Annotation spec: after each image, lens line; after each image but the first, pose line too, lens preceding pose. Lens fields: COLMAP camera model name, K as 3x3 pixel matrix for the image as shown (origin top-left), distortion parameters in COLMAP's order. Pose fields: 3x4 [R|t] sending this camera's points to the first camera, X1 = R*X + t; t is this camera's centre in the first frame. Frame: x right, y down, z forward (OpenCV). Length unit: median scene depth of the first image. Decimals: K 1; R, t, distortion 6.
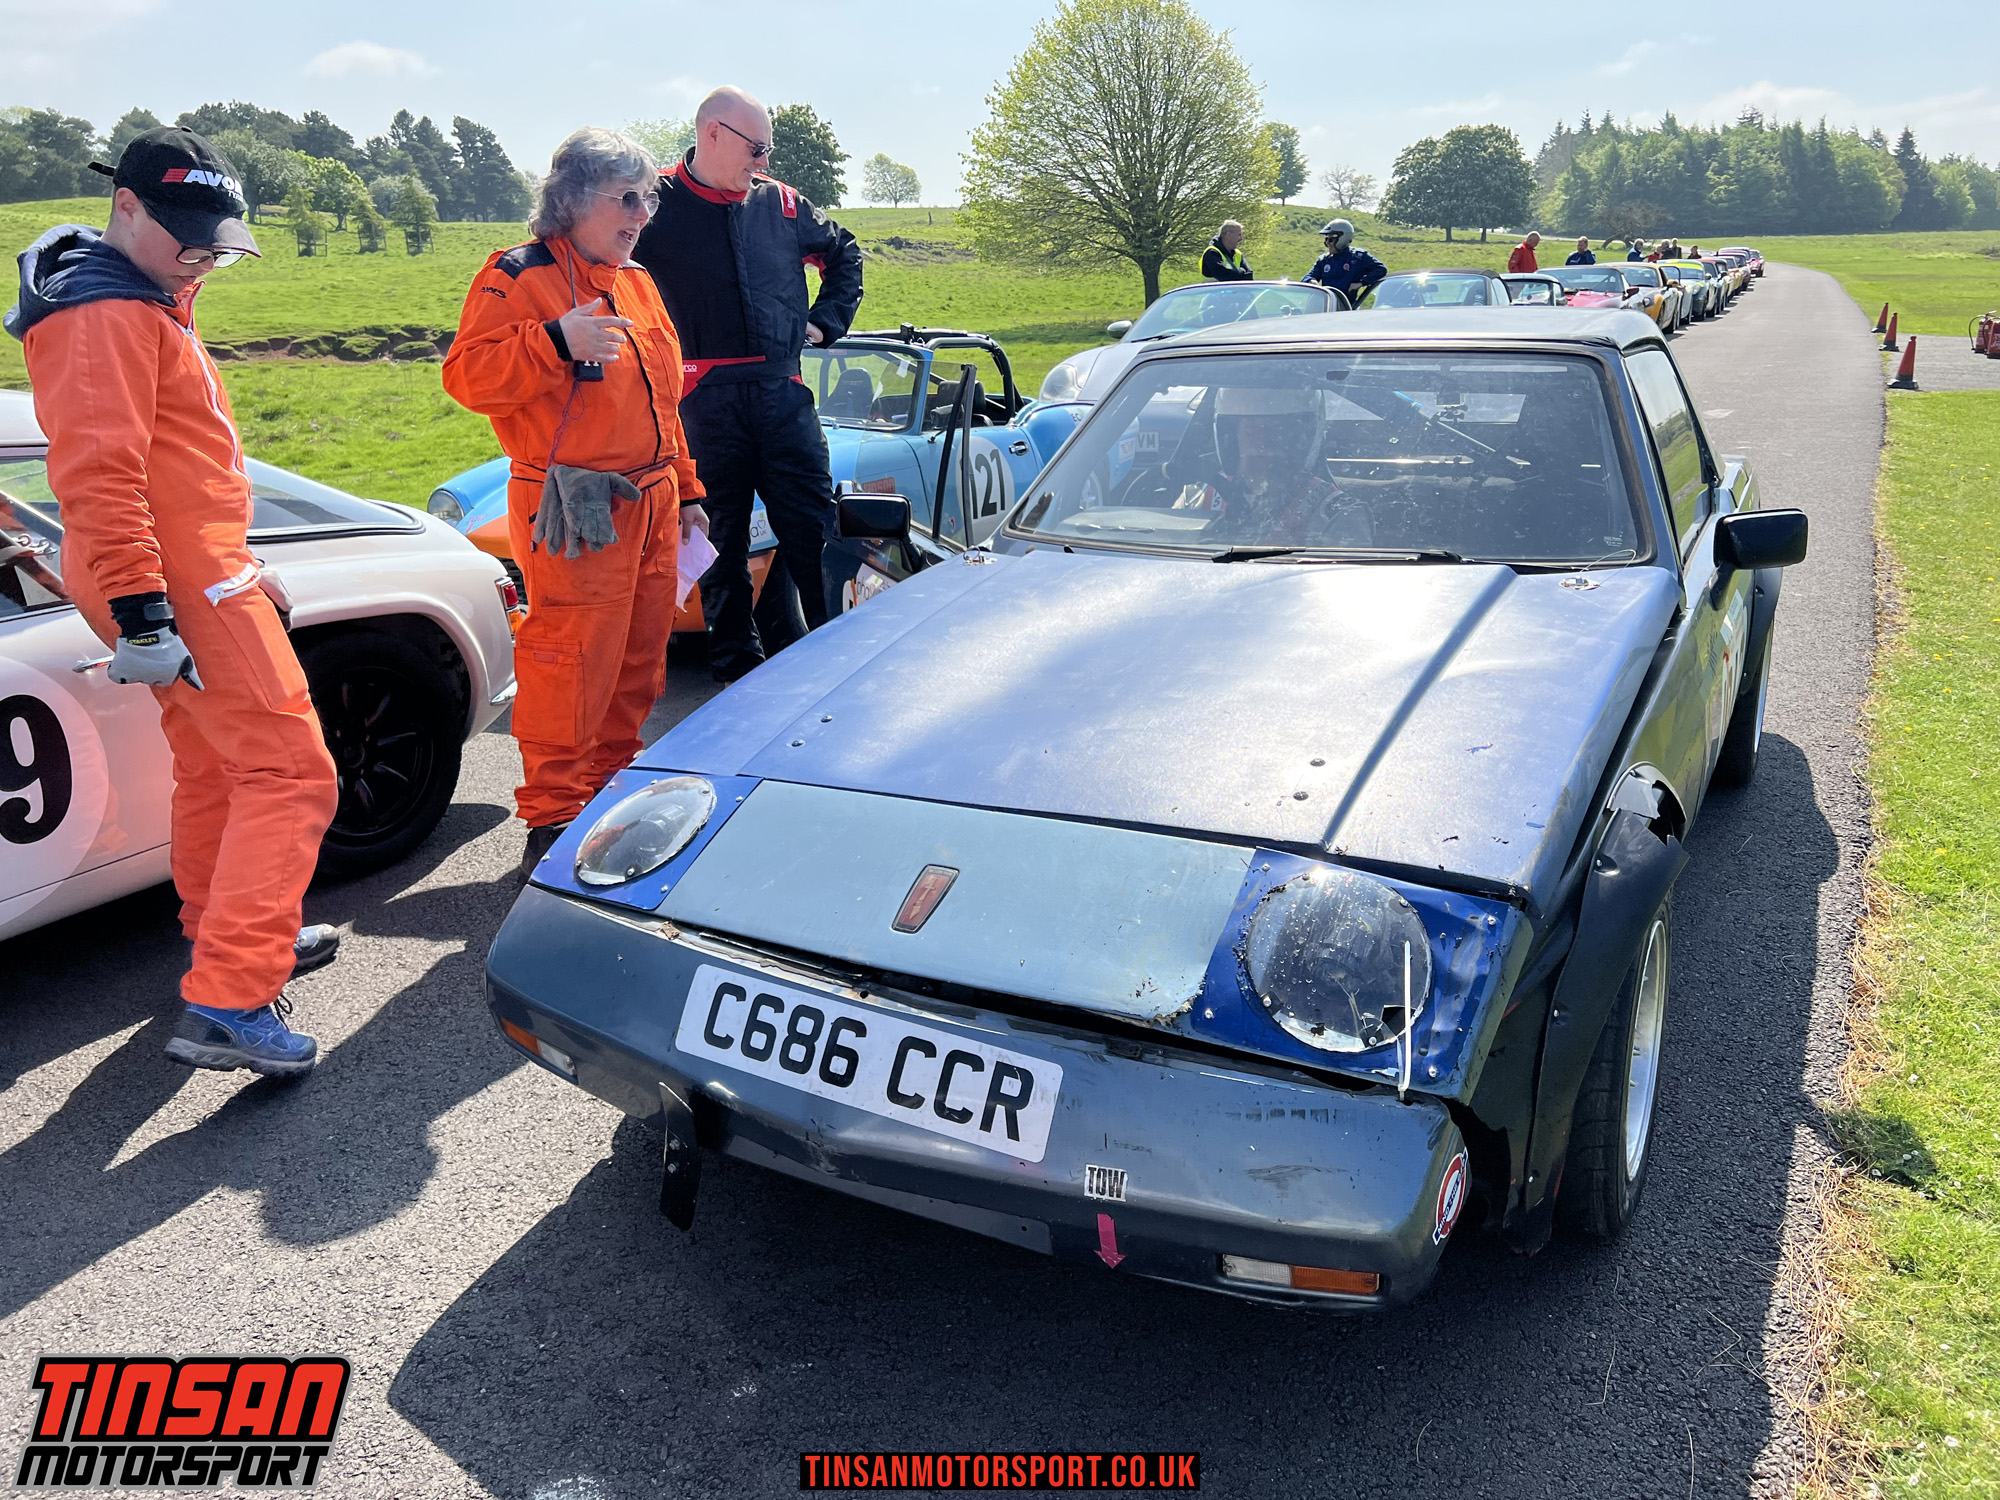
lens RADIAL K [[1499.2, 0, 1011.9], [0, 1499.2, 731.2], [0, 0, 1]] dist [0.048733, -0.058103]
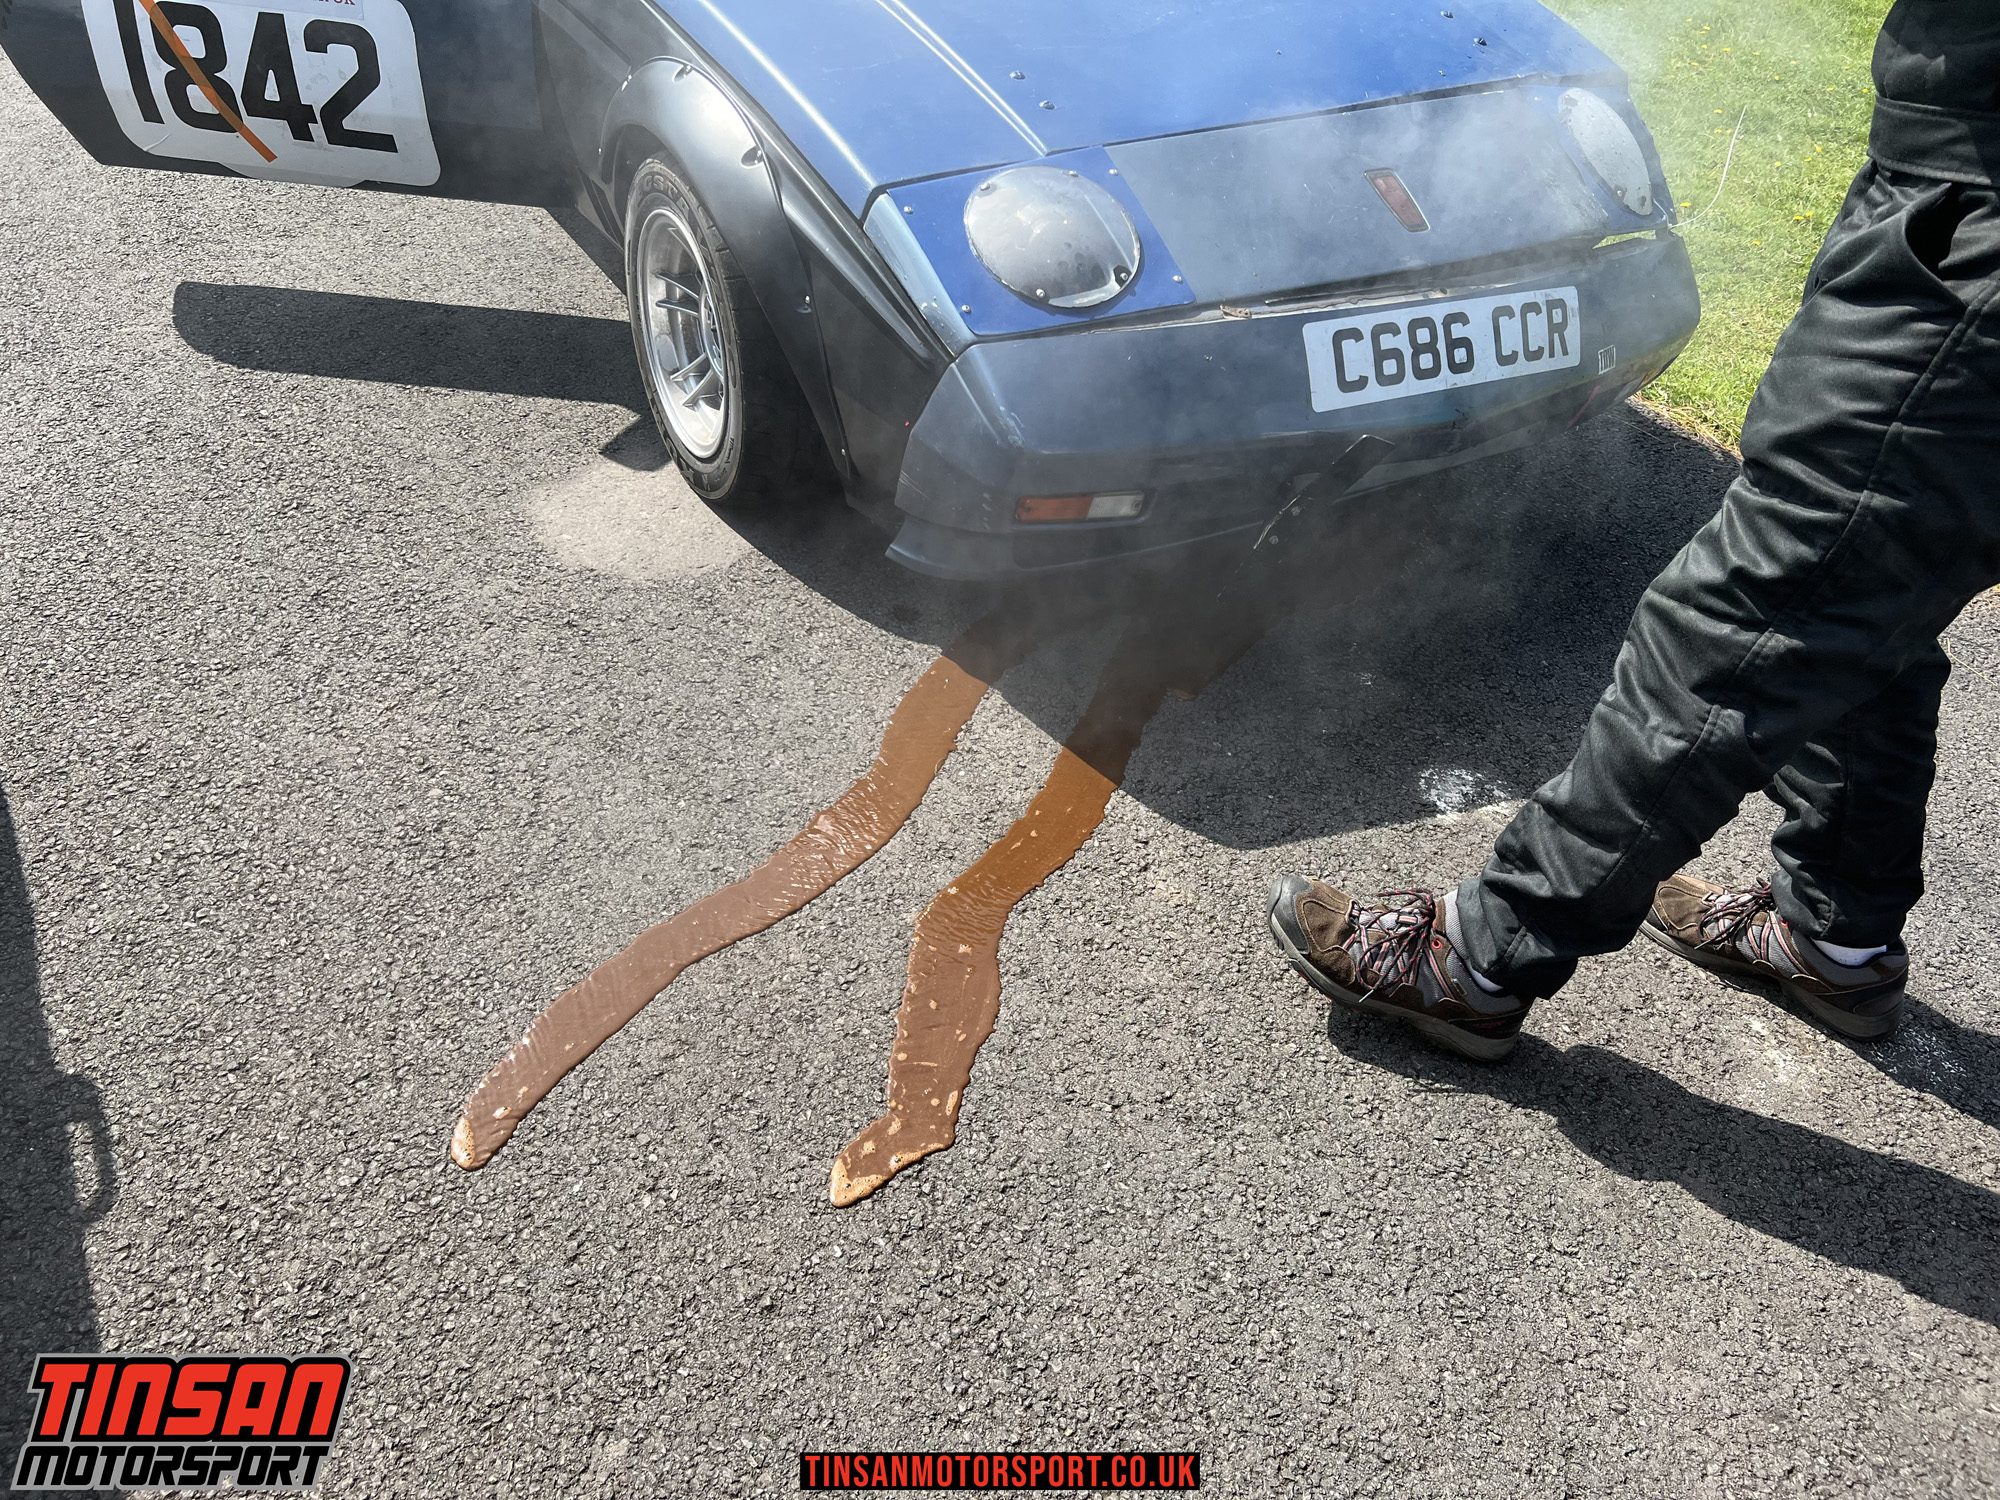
lens RADIAL K [[1499.2, 0, 987.0], [0, 1499.2, 740.8], [0, 0, 1]] dist [0.048733, -0.058103]
pose [[0.509425, -0.480267, 0.714023, -0.774591], [0.164209, 0.868770, 0.467197, -0.068767], [-0.844702, -0.120753, 0.521438, 0.428790]]
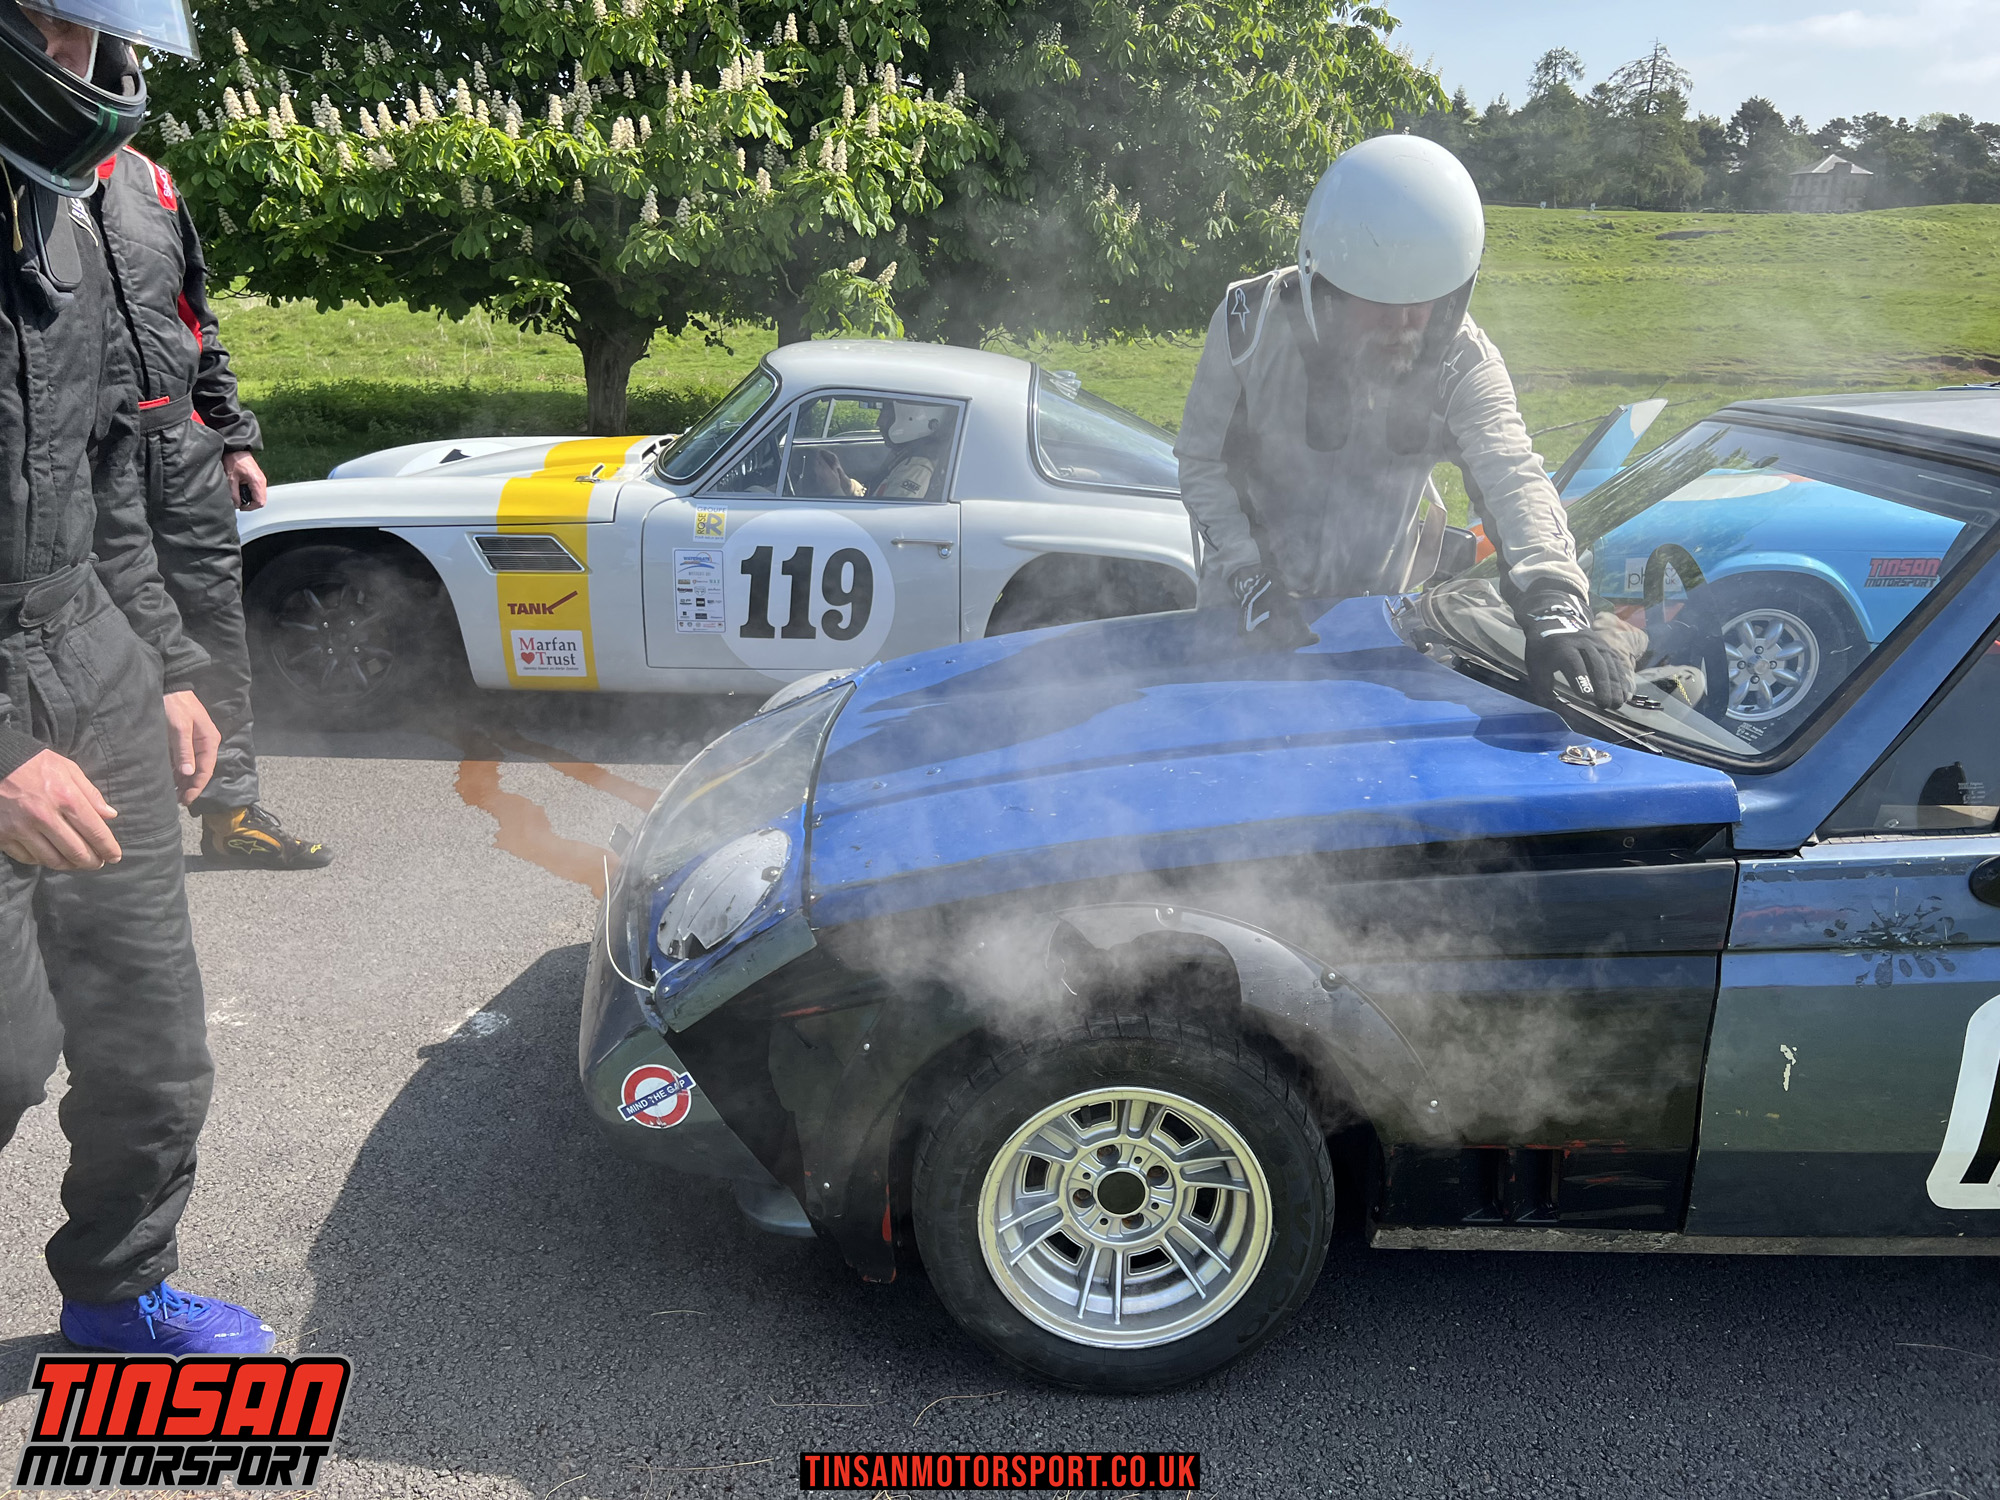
lens RADIAL K [[1499.2, 0, 1019.5], [0, 1499.2, 750.1], [0, 0, 1]] dist [0.048733, -0.058103]
pose [[0.484554, 0.290756, -0.825026, 0.778006], [-0.284104, 0.944325, 0.165939, -0.132609], [0.827341, 0.153987, 0.540181, 0.326936]]
